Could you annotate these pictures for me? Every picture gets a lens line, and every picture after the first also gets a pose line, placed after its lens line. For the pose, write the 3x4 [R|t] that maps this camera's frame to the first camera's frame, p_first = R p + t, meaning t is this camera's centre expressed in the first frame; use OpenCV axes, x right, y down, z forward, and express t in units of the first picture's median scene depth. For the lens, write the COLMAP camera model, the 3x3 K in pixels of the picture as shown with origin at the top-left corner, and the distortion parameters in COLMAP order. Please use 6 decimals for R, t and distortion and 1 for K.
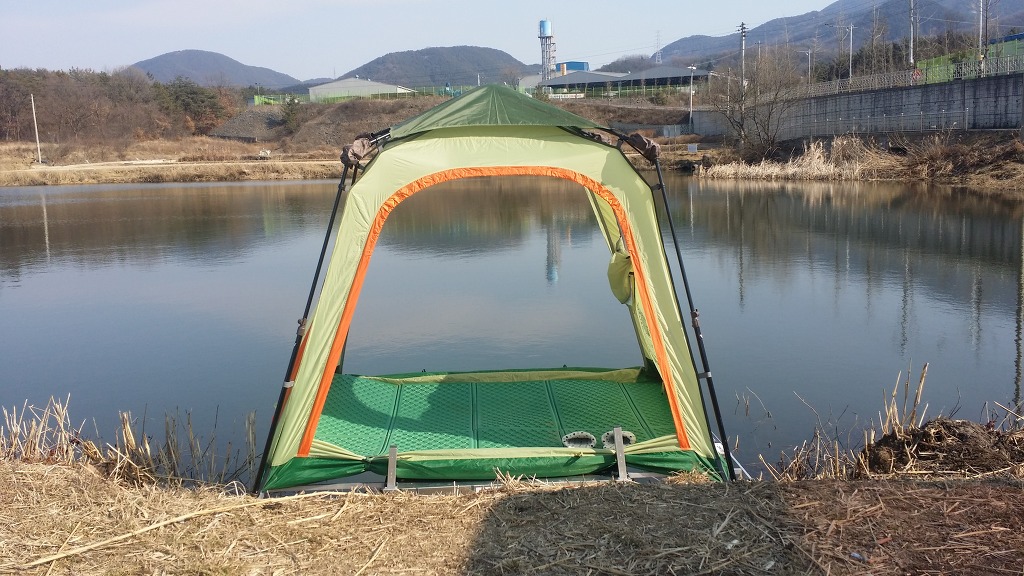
lens RADIAL K [[893.2, 0, 519.2], [0, 893.2, 291.7], [0, 0, 1]] dist [-0.049076, -0.024847]
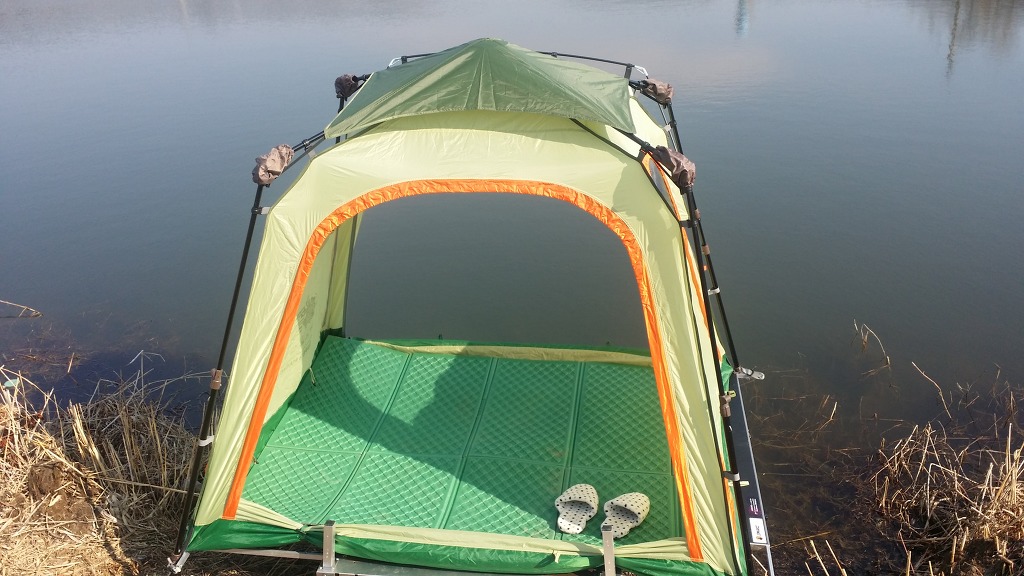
lens RADIAL K [[893.2, 0, 503.5], [0, 893.2, 281.7], [0, 0, 1]] dist [-0.049076, -0.024847]
pose [[0.981965, 0.076968, -0.172689, 0.137158], [-0.036320, 0.973168, 0.227213, -0.228443], [0.185543, -0.216843, 0.958412, 0.285831]]
